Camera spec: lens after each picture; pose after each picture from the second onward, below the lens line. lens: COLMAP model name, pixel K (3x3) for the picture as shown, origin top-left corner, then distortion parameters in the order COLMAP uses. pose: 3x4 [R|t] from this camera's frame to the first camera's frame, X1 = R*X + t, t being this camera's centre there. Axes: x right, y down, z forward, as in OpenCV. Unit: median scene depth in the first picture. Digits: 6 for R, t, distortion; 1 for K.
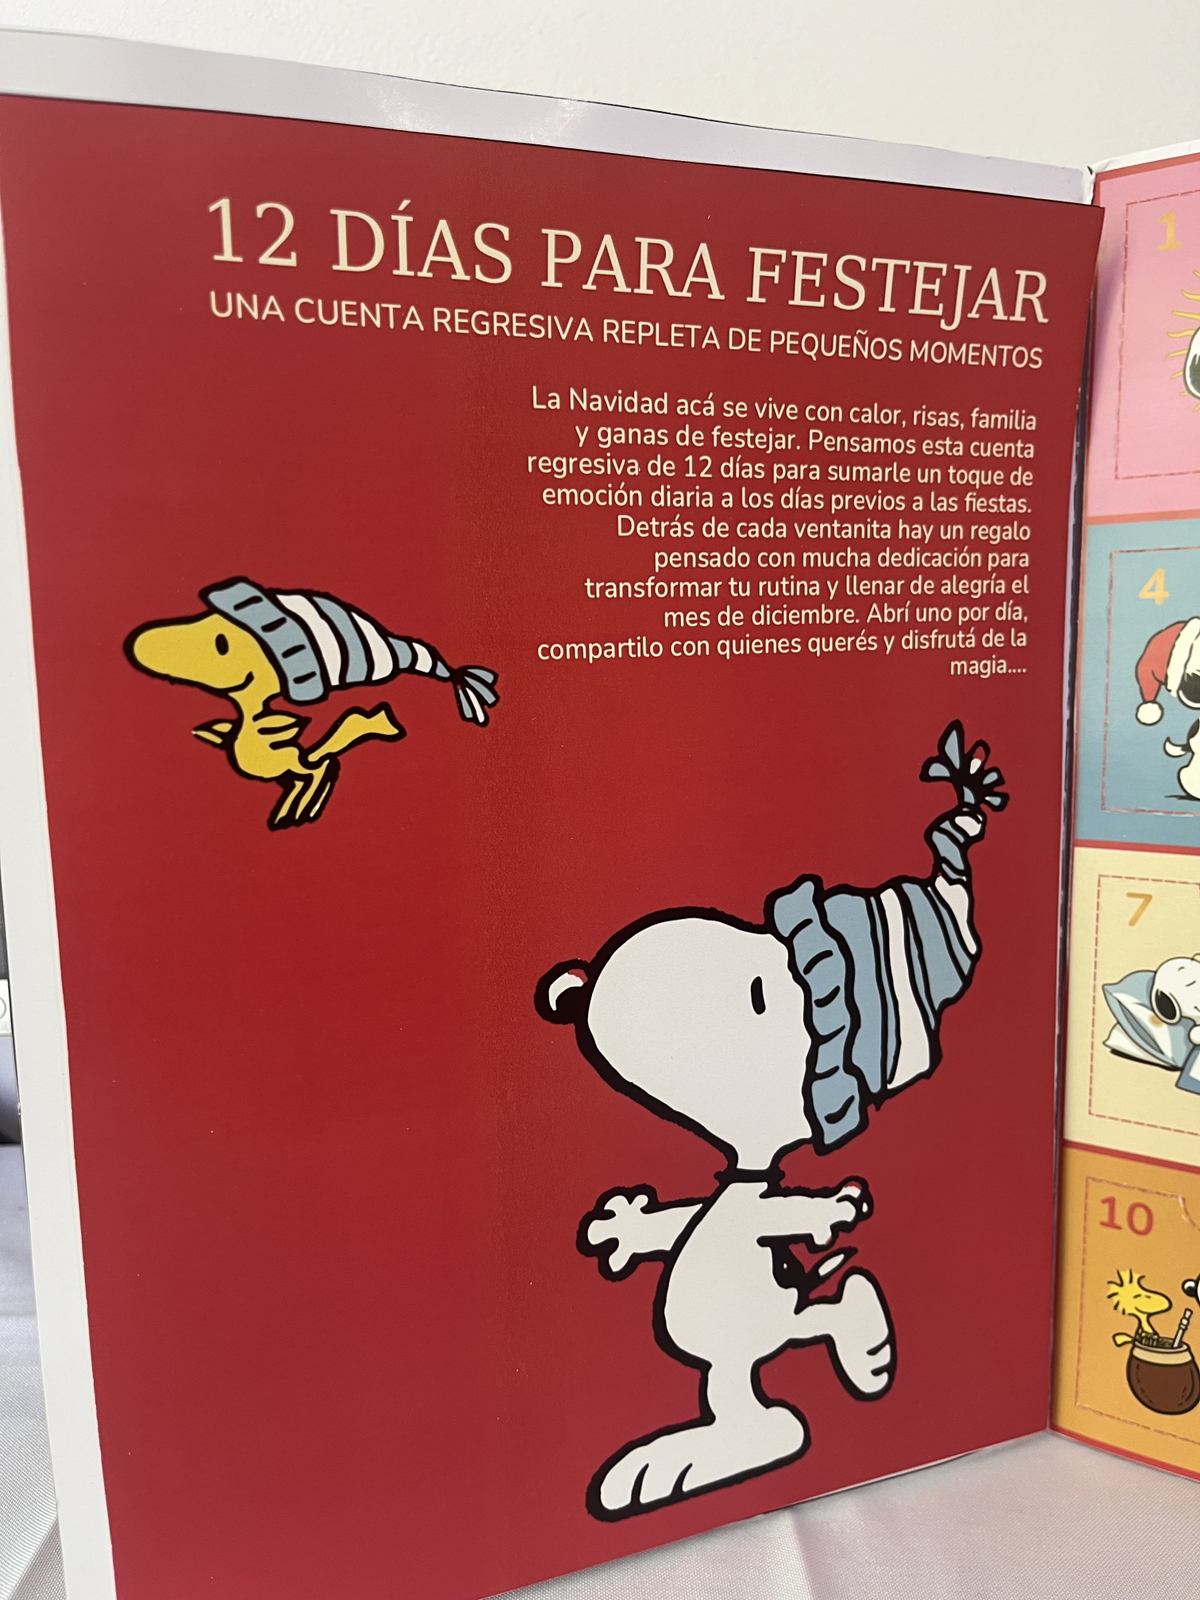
lens RADIAL K [[1245.0, 0, 583.6], [0, 1245.0, 794.8], [0, 0, 1]] dist [0.051054, -0.071058]
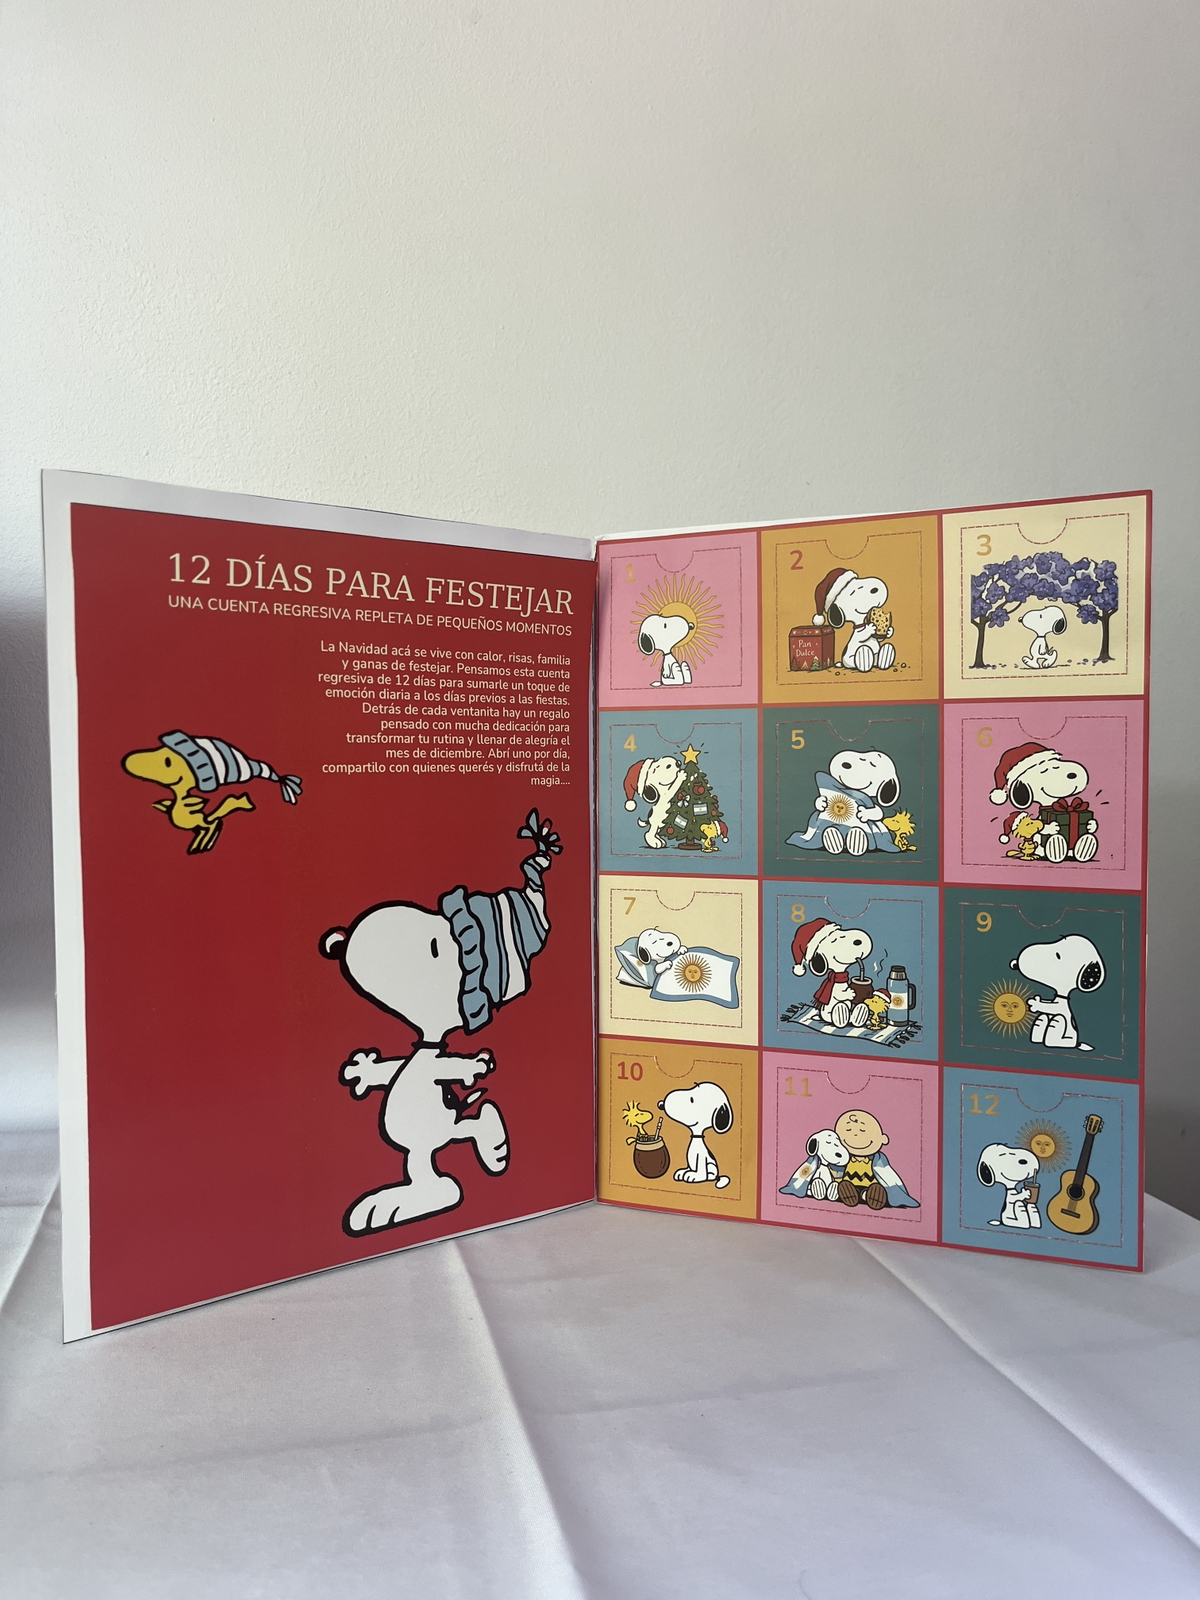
lens RADIAL K [[1245.0, 0, 602.5], [0, 1245.0, 795.6], [0, 0, 1]] dist [0.051054, -0.071058]
pose [[0.966209, 0.008103, 0.257634, -0.107074], [0.020871, 0.993765, -0.109526, 0.142462], [-0.256915, 0.111202, 0.960015, -0.938458]]
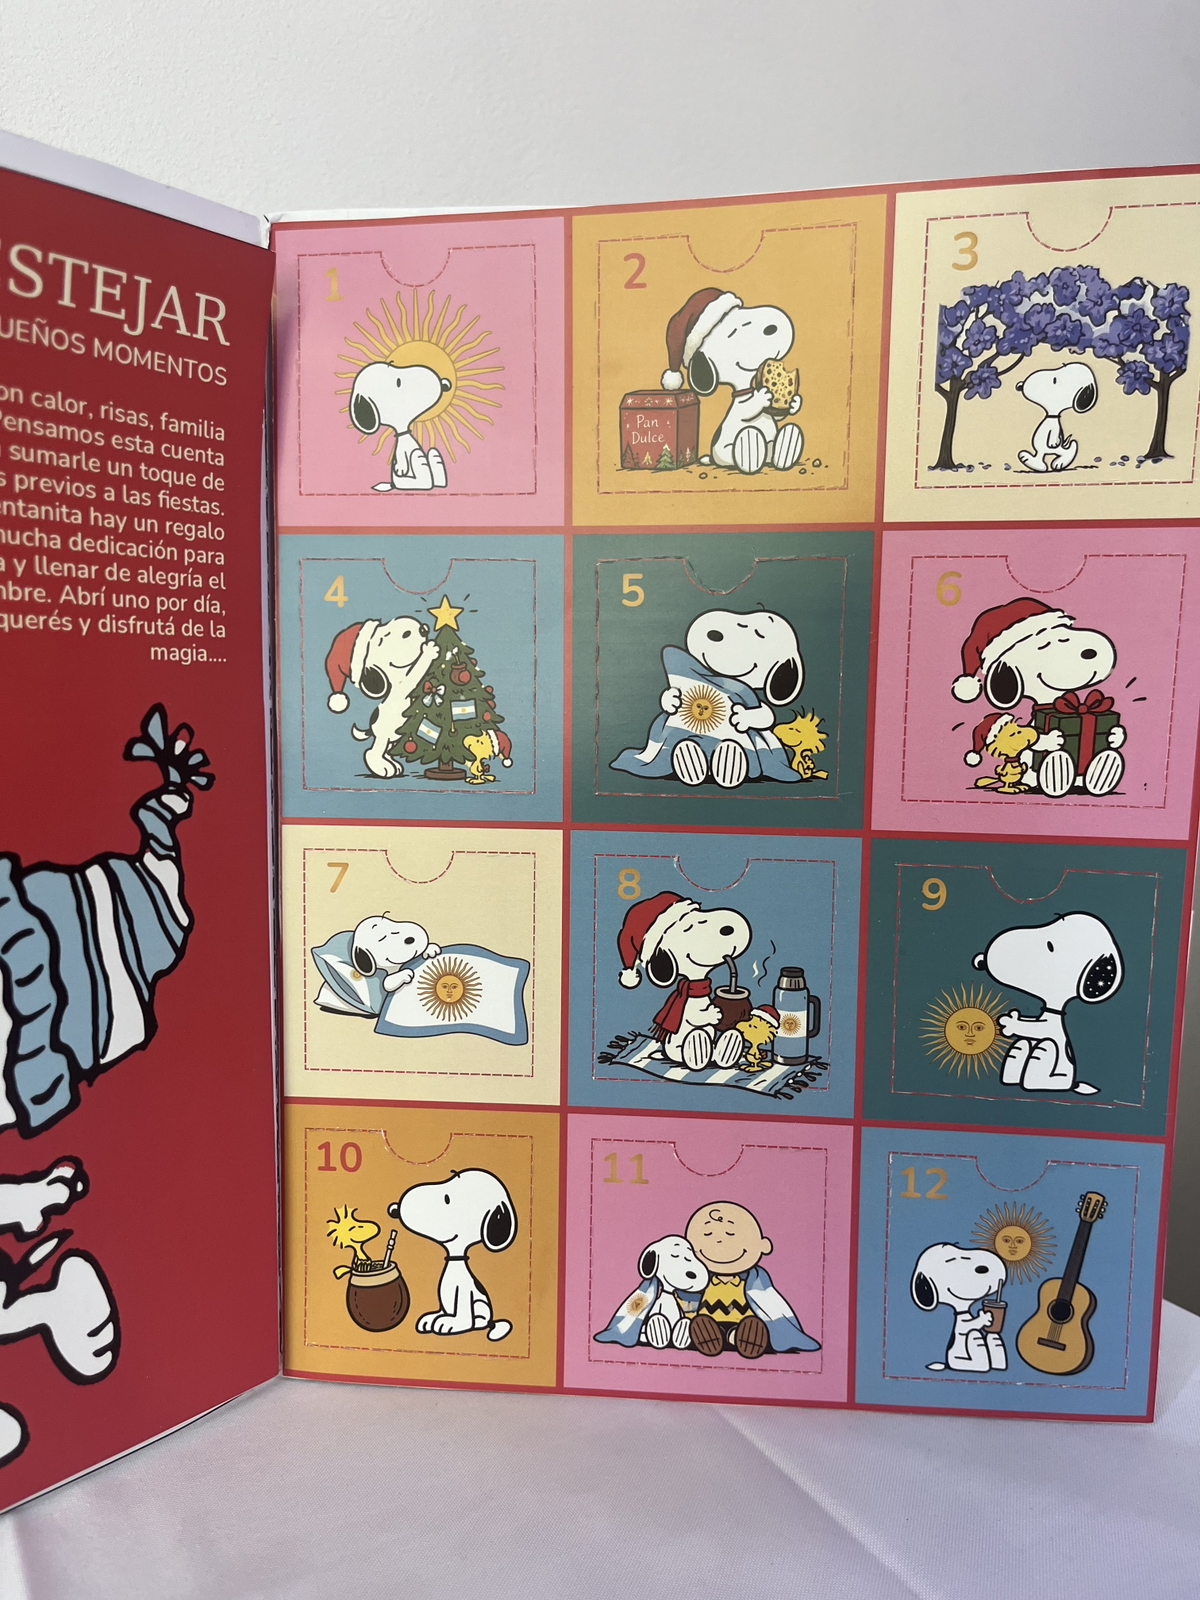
lens RADIAL K [[1245.0, 0, 593.7], [0, 1245.0, 800.4], [0, 0, 1]] dist [0.051054, -0.071058]
pose [[0.866898, -0.019333, 0.498111, 0.091212], [0.042600, 0.998465, -0.035387, 0.077607], [-0.496662, 0.051897, 0.866391, -0.096377]]
